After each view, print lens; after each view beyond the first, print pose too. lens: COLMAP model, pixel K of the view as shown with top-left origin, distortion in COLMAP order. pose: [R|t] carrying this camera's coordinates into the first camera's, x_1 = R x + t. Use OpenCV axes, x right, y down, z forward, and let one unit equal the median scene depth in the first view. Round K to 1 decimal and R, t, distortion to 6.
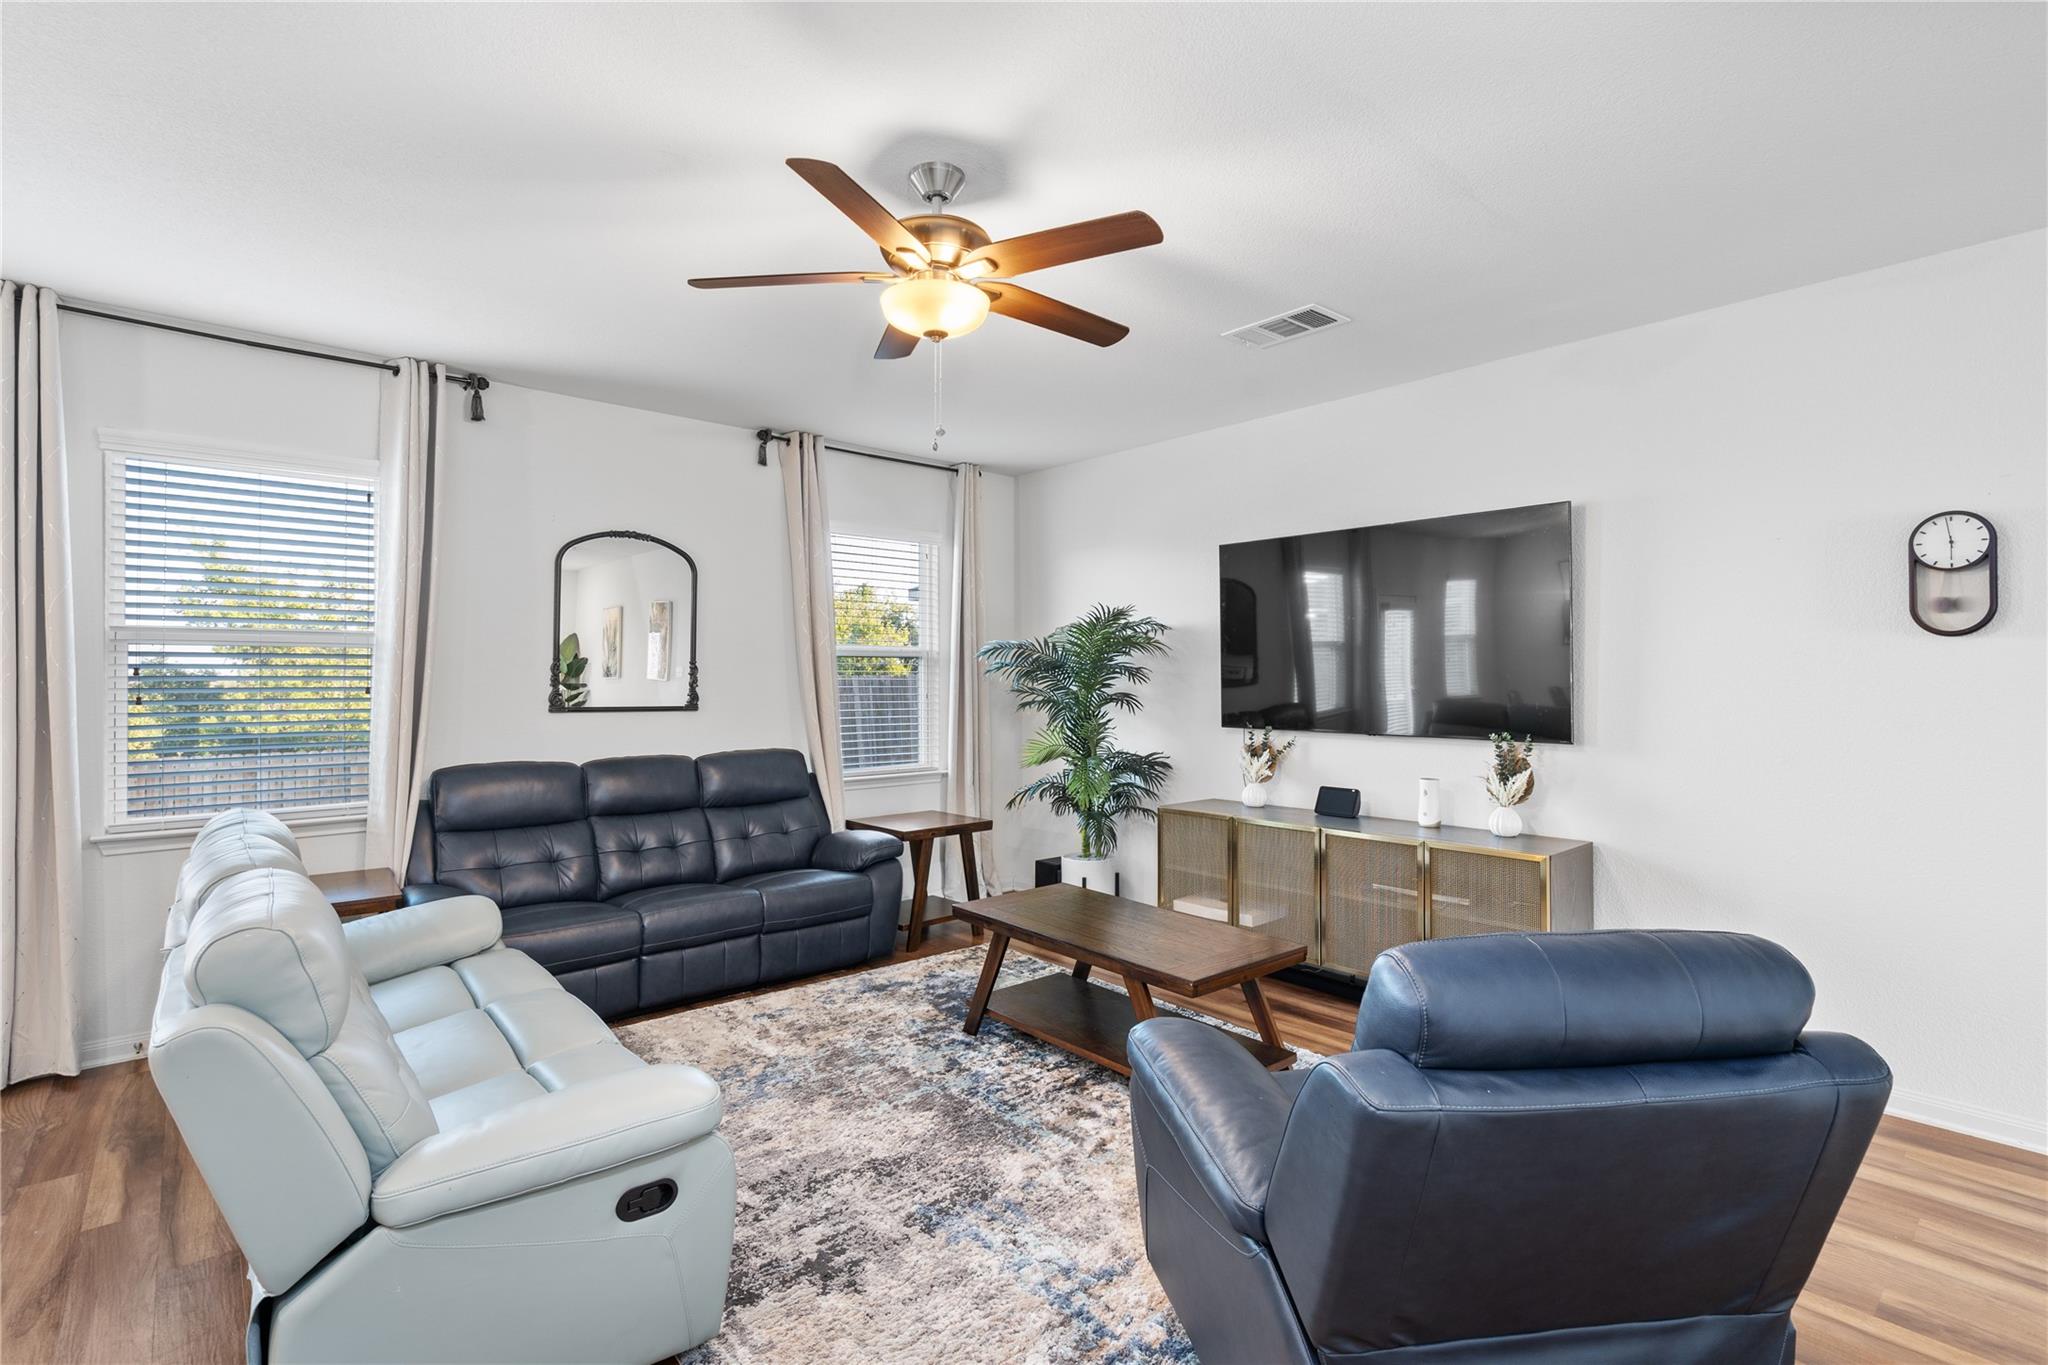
lens RADIAL K [[943.8, 0, 1018.3], [0, 943.8, 669.8], [0, 0, 1]] dist [-0.006095, 0.001828]
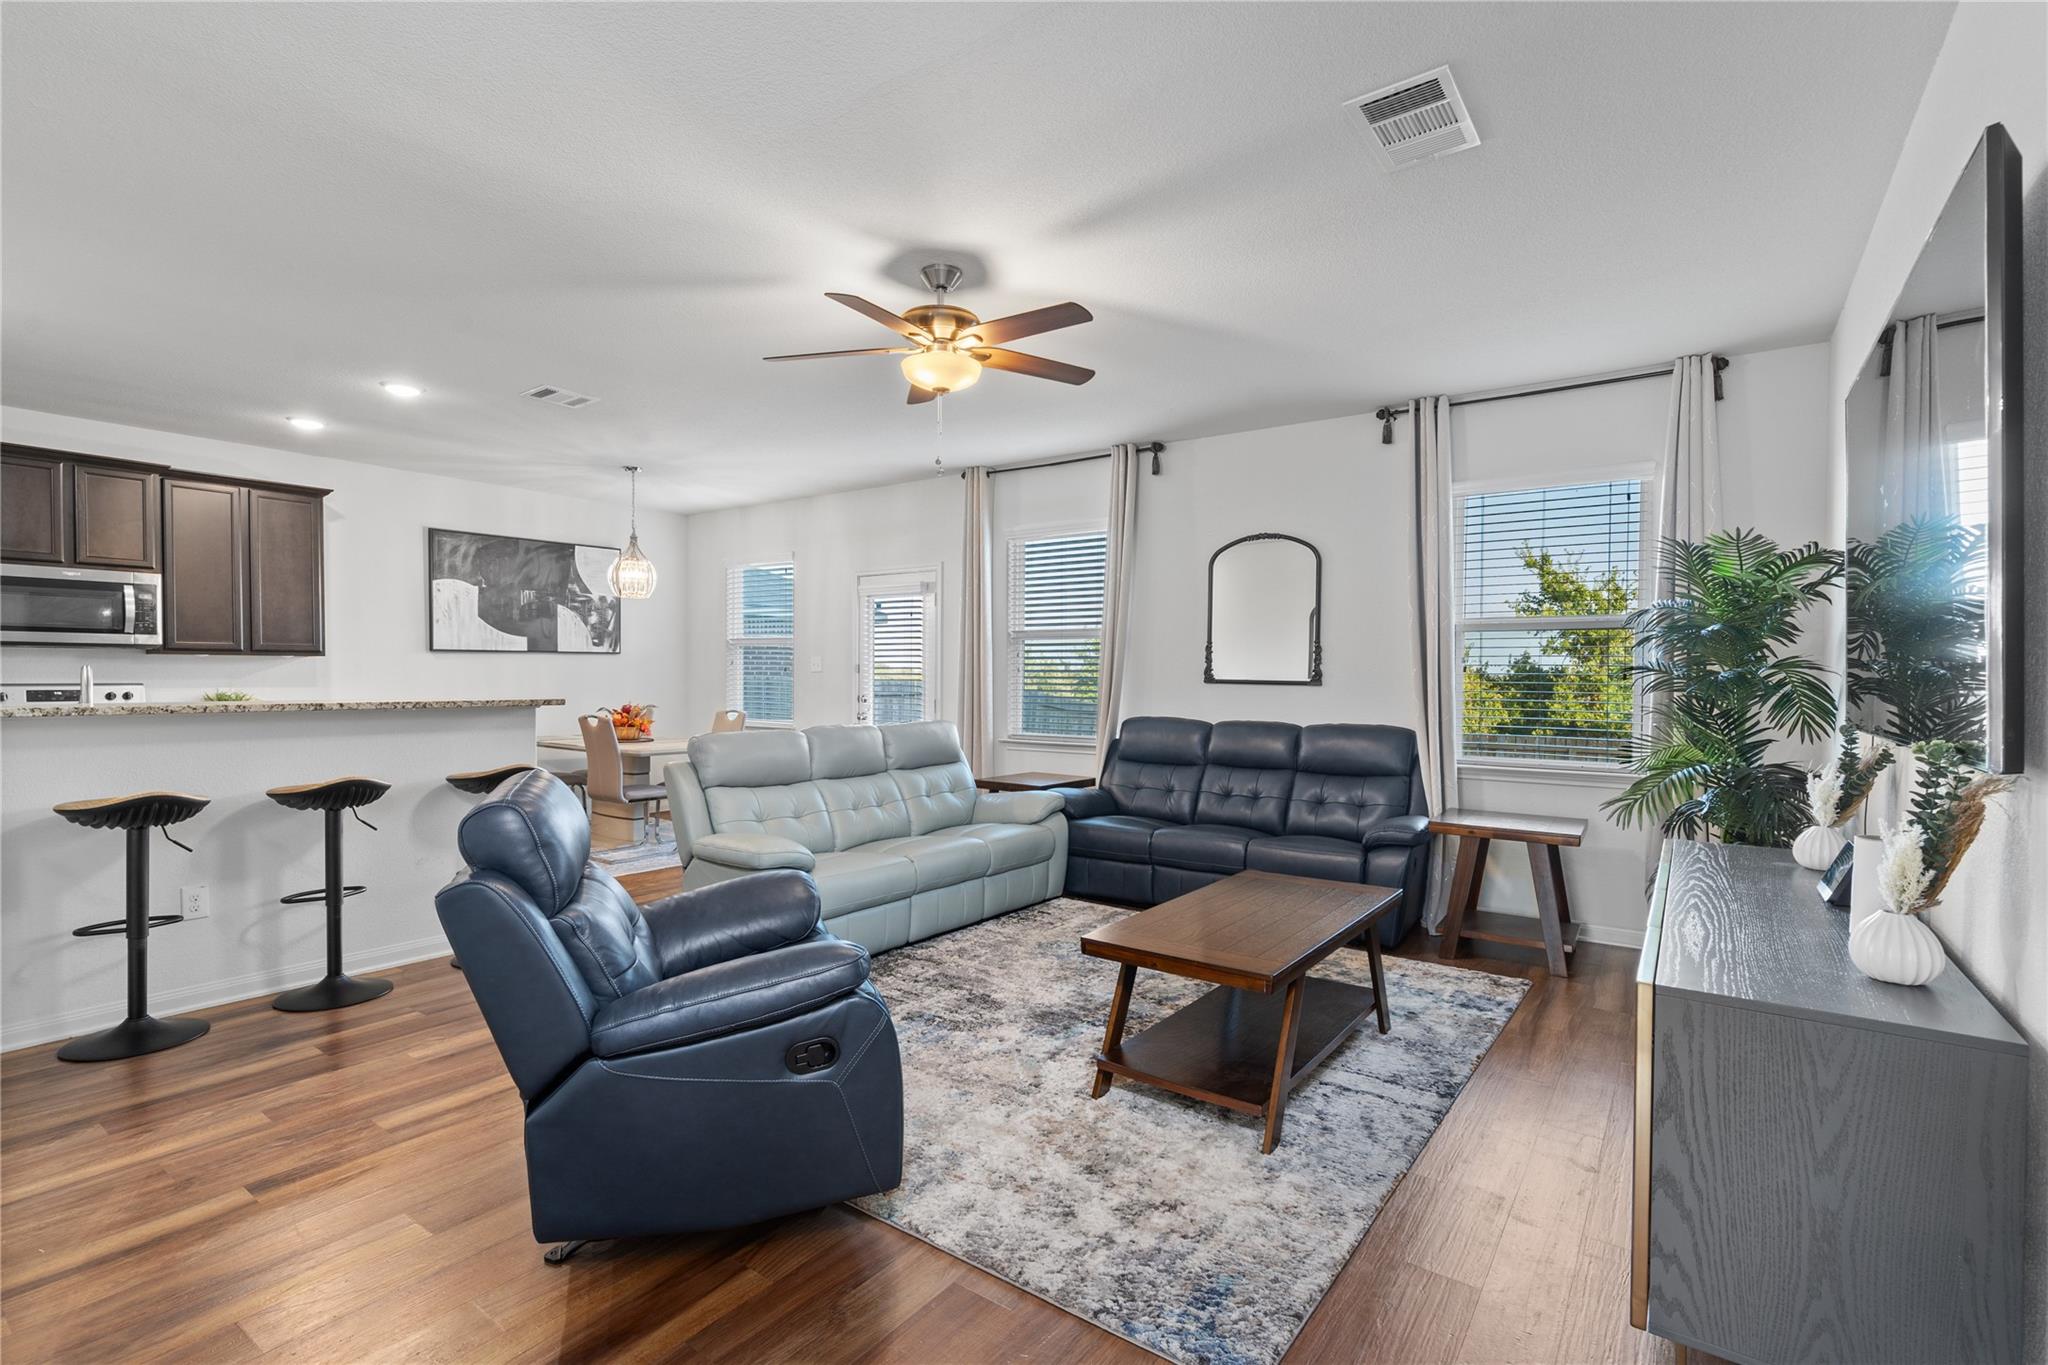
lens RADIAL K [[943.8, 0, 1009.8], [0, 943.8, 693.7], [0, 0, 1]] dist [-0.006095, 0.001828]
pose [[0.229554, 0.020751, -0.973075, 0.662909], [0.004056, 0.999744, 0.022277, 0.027516], [0.973287, -0.009061, 0.229411, 0.401858]]
